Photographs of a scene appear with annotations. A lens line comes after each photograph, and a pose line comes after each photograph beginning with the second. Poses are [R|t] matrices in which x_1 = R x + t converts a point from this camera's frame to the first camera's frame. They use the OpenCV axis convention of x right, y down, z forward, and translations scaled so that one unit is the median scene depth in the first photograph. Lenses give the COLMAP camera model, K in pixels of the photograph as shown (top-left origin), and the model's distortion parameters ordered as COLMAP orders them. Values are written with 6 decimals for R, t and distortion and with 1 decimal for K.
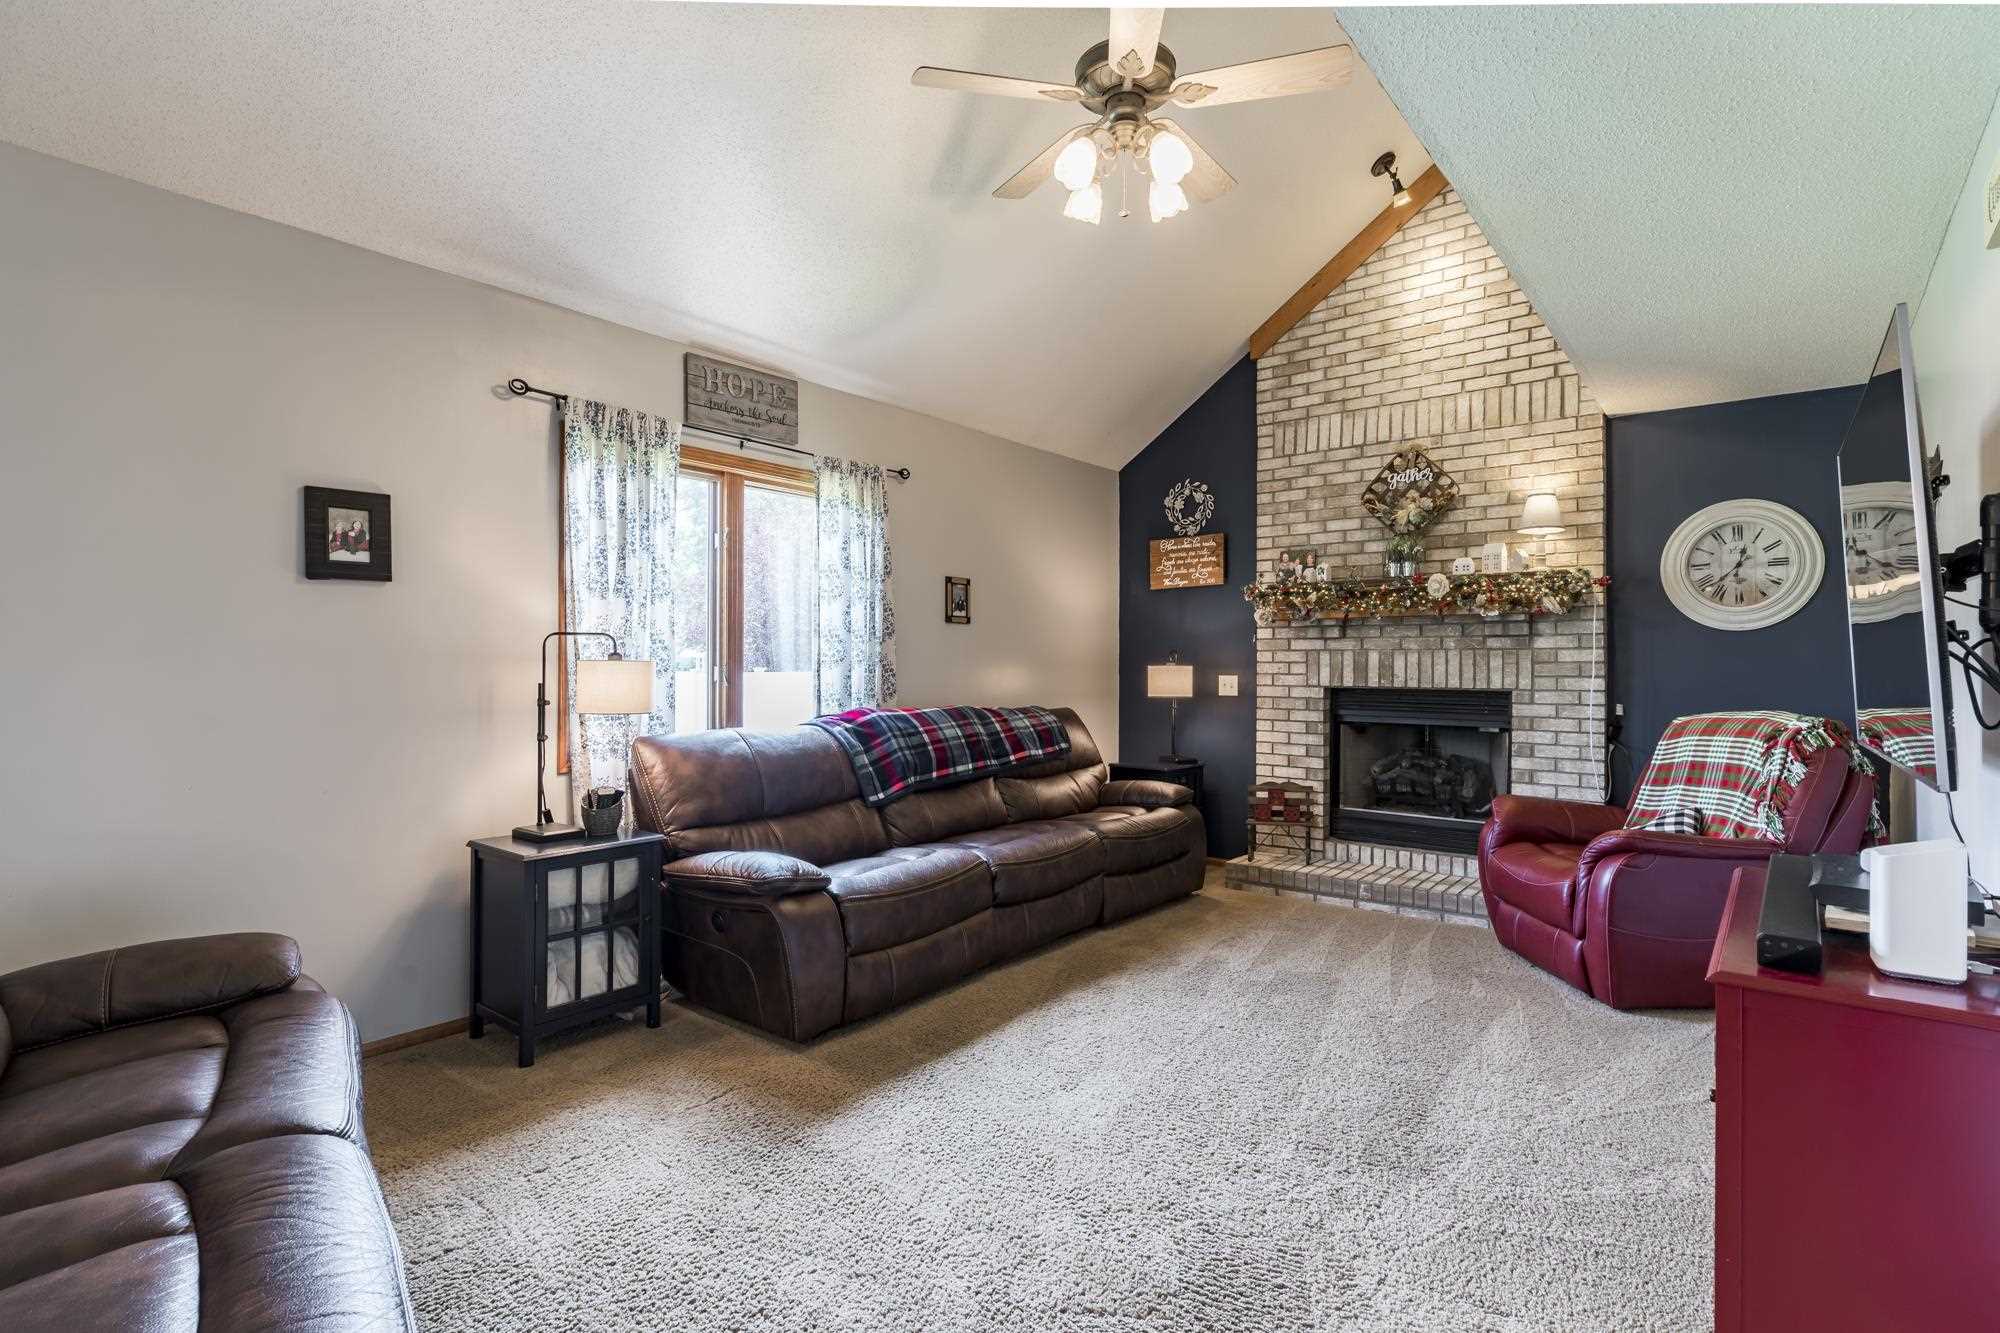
lens RADIAL K [[967.7, 0, 1030.4], [0, 967.7, 658.8], [0, 0, 1]] dist [0.001919, -0.000644]
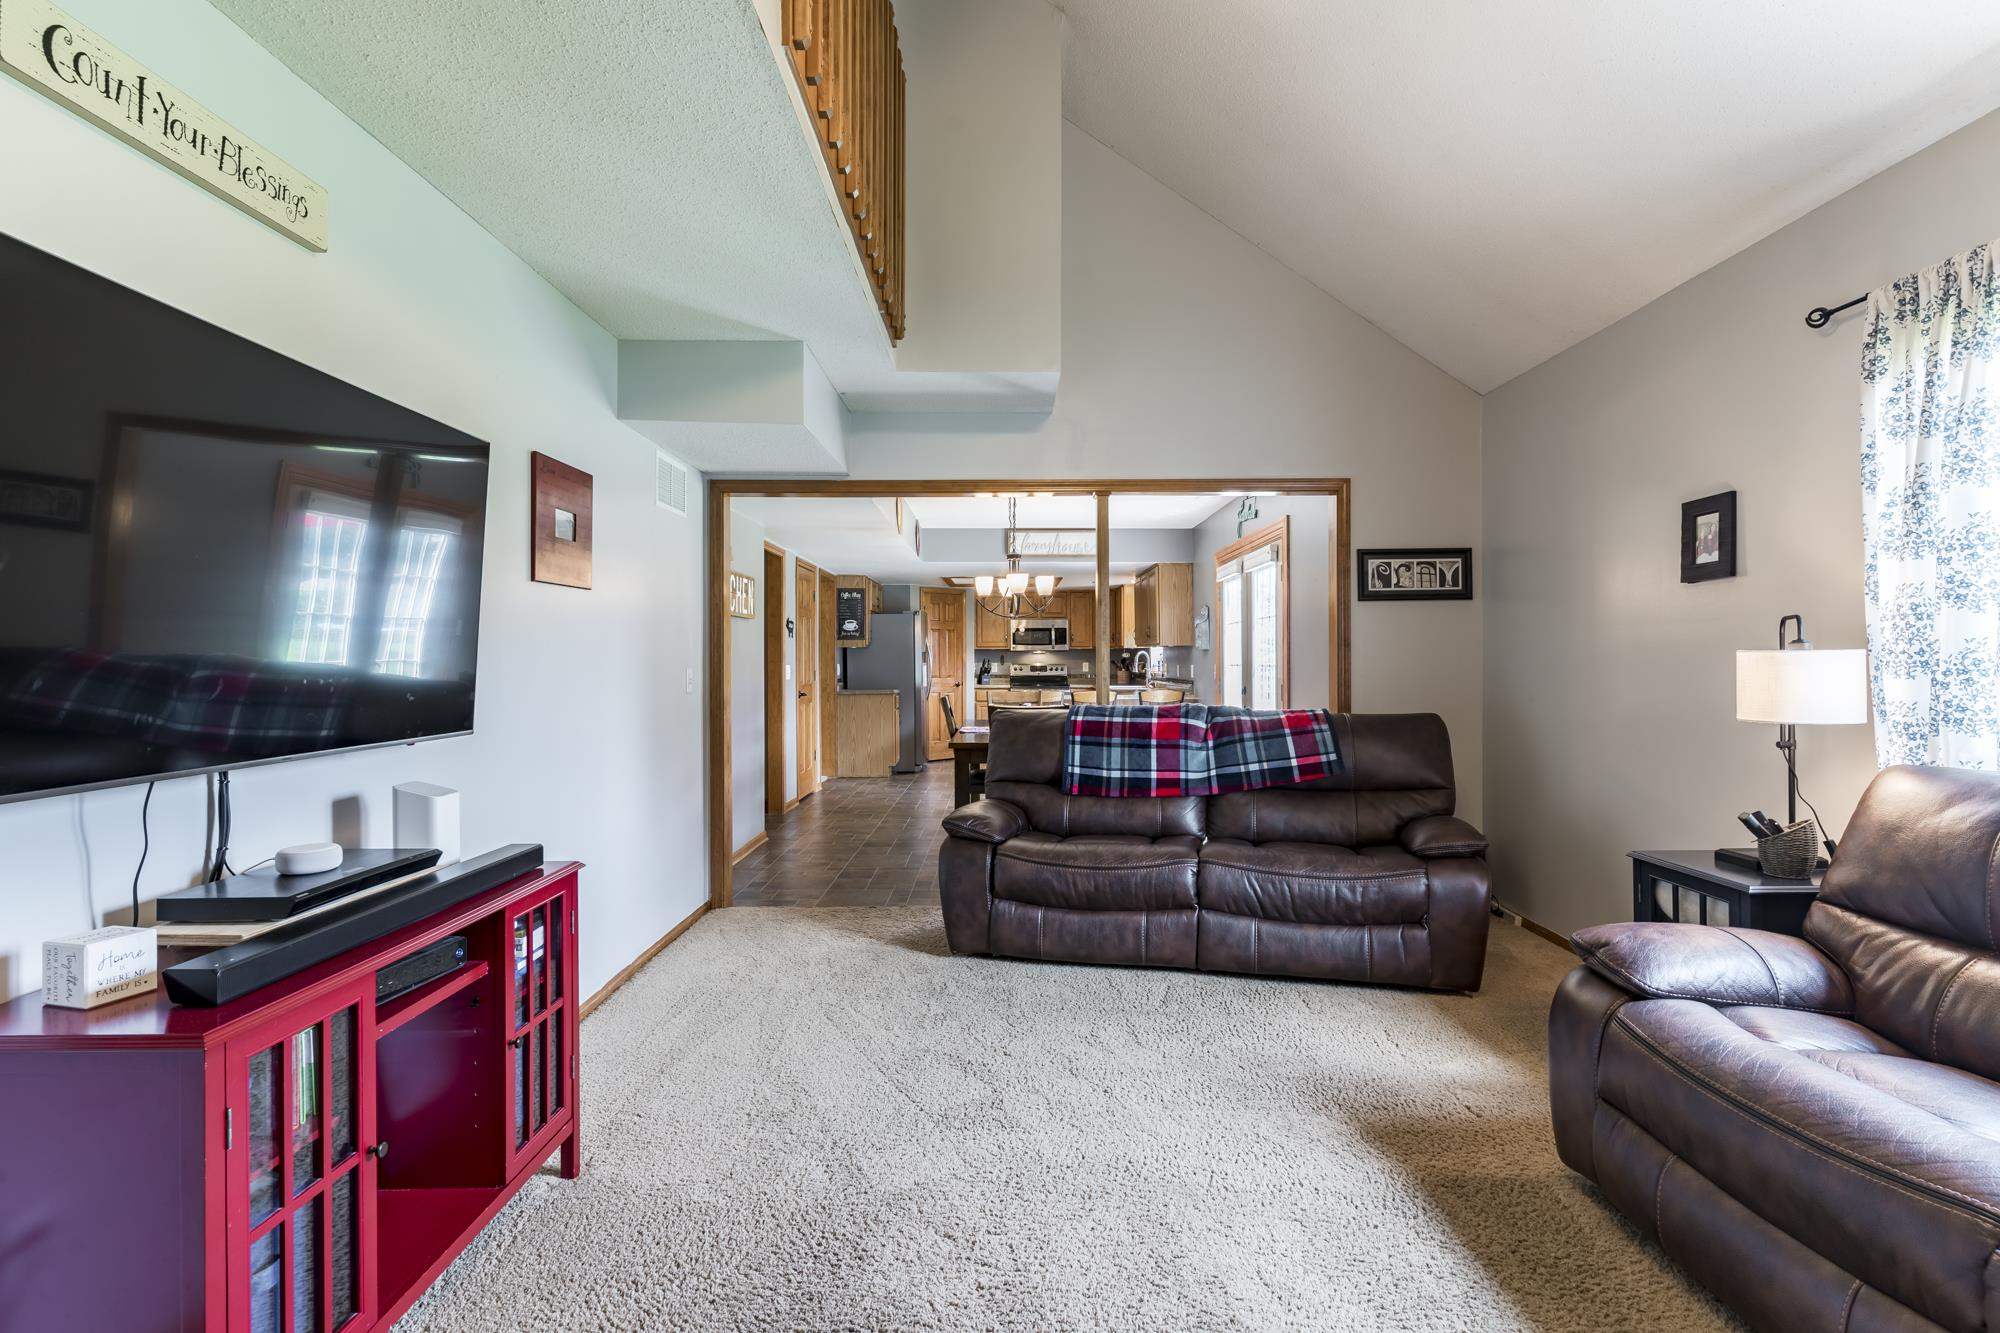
lens RADIAL K [[967.7, 0, 989.6], [0, 967.7, 658.0], [0, 0, 1]] dist [0.001919, -0.000644]
pose [[-0.801483, -0.002202, -0.598014, 0.370273], [0.004964, 0.999934, -0.010335, 0.008527], [0.597997, -0.011252, -0.801419, 0.873244]]
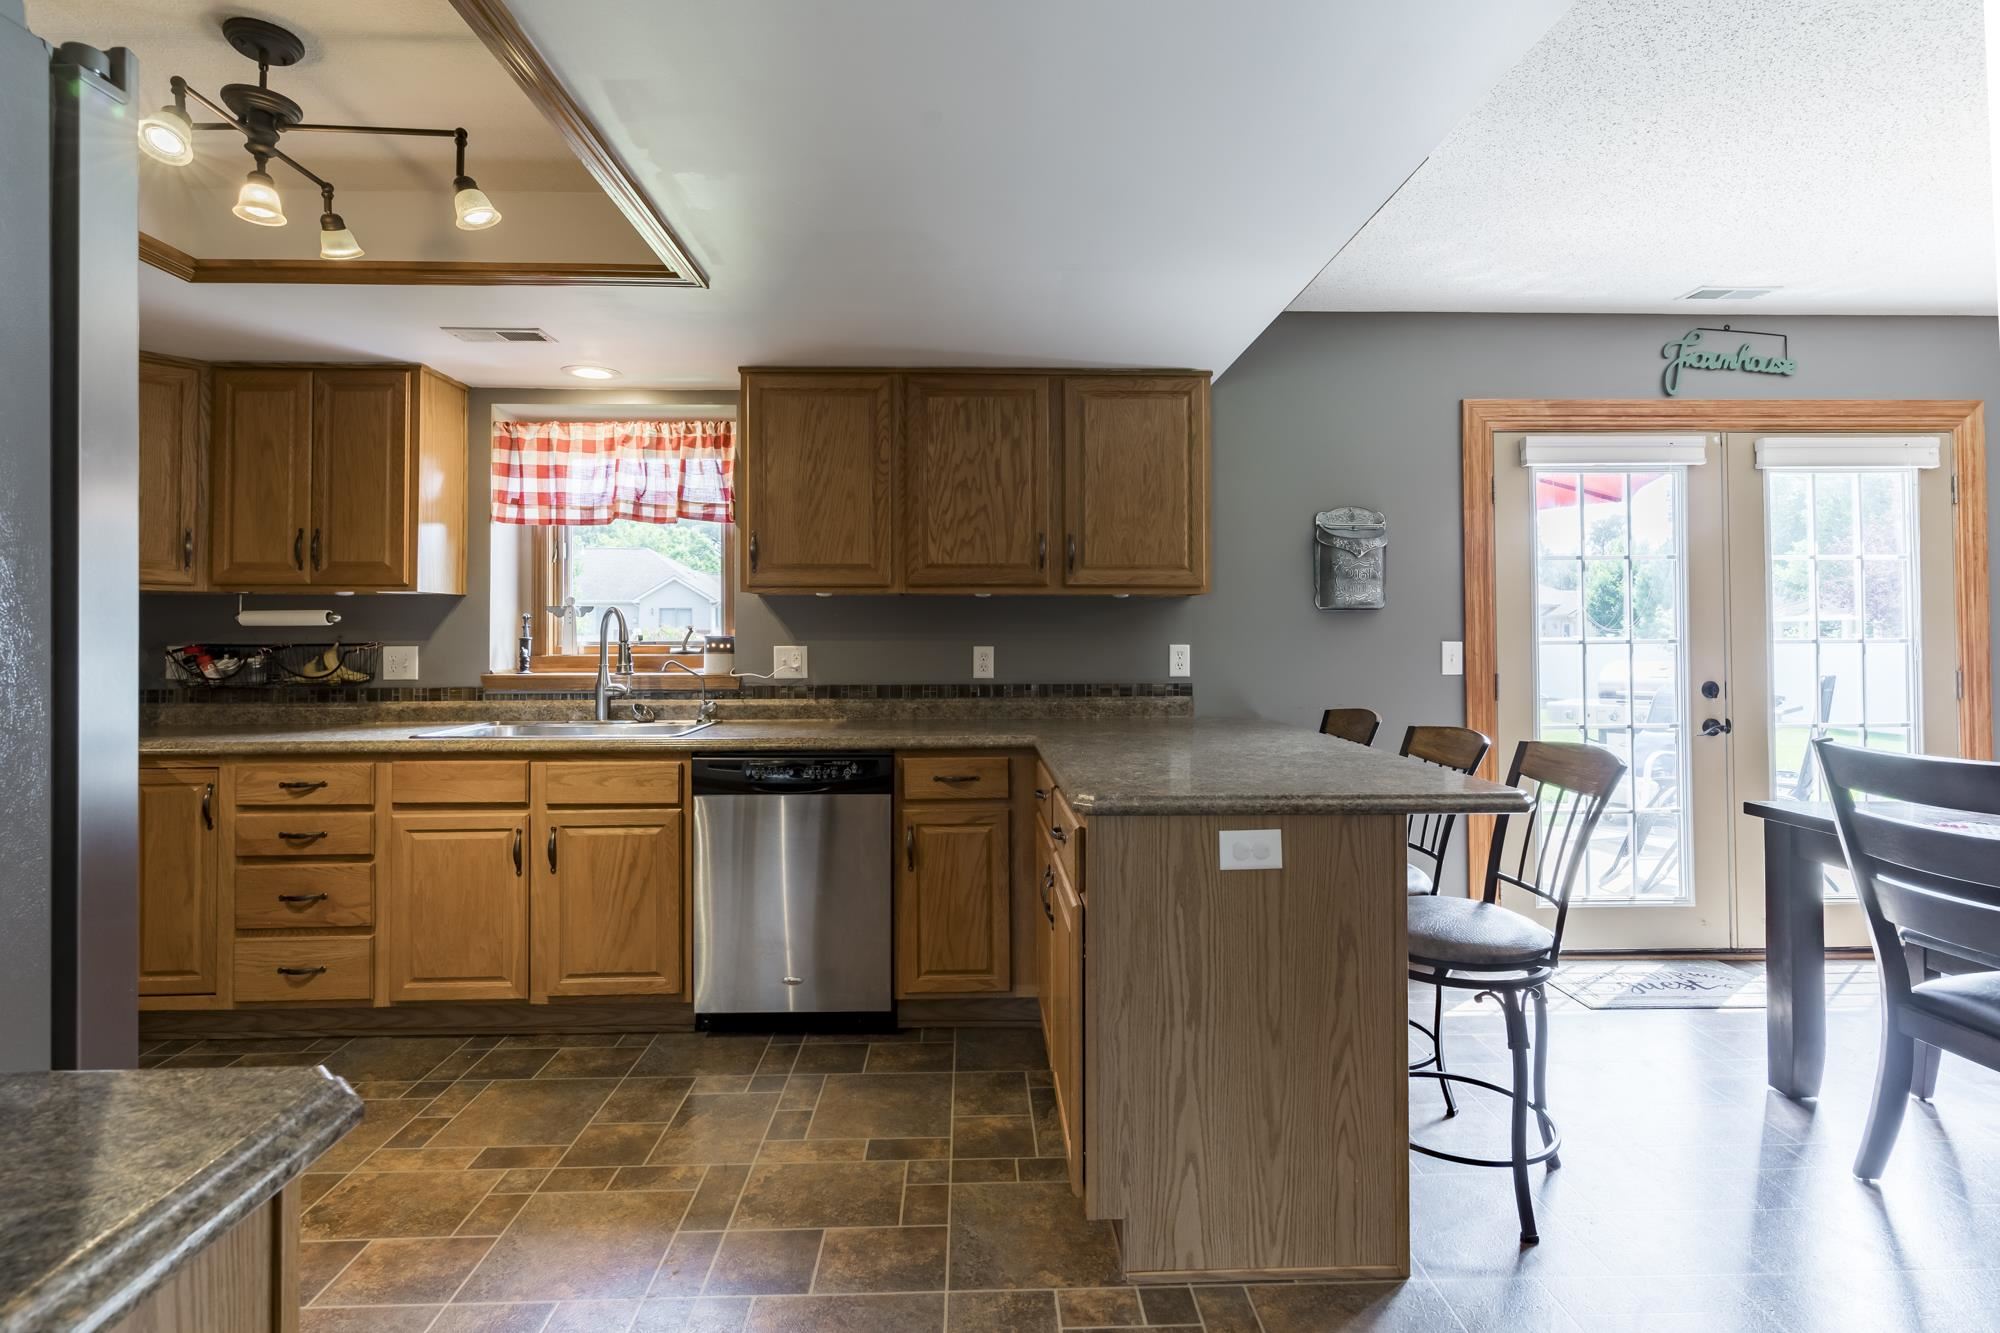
lens RADIAL K [[967.7, 0, 985.0], [0, 967.7, 619.0], [0, 0, 1]] dist [0.001919, -0.000644]
pose [[0.633676, -0.016387, -0.773425, -0.596751], [0.010904, 0.999865, -0.012251, -0.009255], [0.773521, -0.000670, 0.633770, -1.032225]]
